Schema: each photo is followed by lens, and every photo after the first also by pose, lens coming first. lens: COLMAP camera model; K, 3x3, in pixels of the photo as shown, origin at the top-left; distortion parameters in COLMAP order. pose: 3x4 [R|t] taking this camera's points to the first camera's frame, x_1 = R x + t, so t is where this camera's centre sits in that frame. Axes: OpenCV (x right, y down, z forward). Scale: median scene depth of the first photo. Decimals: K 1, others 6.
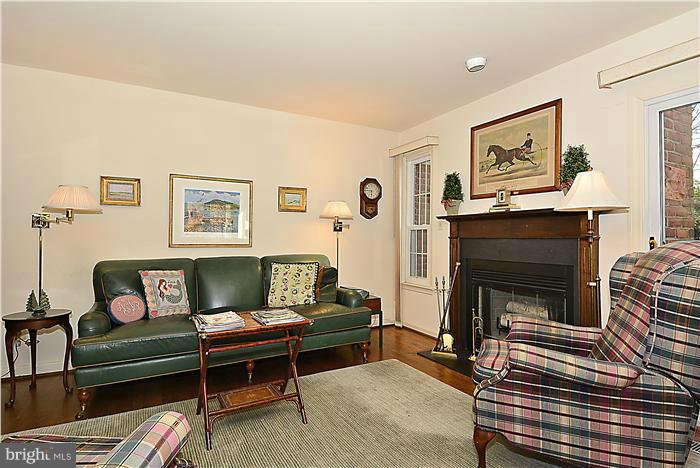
lens RADIAL K [[372.4, 0, 350.9], [0, 372.4, 235.1], [0, 0, 1]] dist [0.019503, -0.001091]
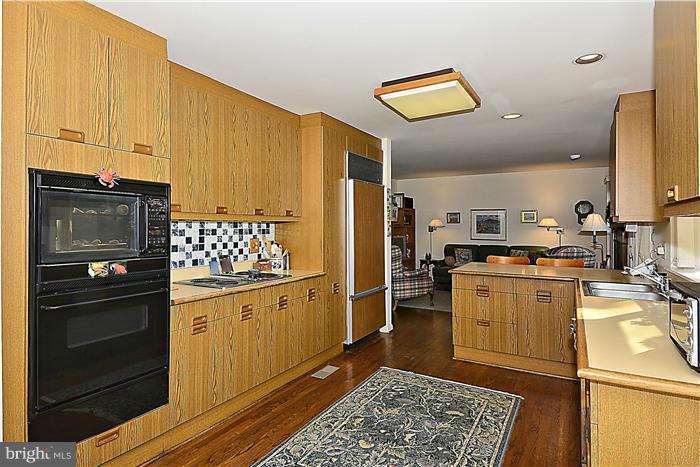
lens RADIAL K [[372.4, 0, 349.2], [0, 372.4, 228.7], [0, 0, 1]] dist [0.019503, -0.001091]
pose [[0.534527, 0.004241, -0.845141, 1.081314], [-0.000808, 0.999990, 0.004507, -0.045226], [0.845151, -0.001726, 0.534525, -0.906671]]
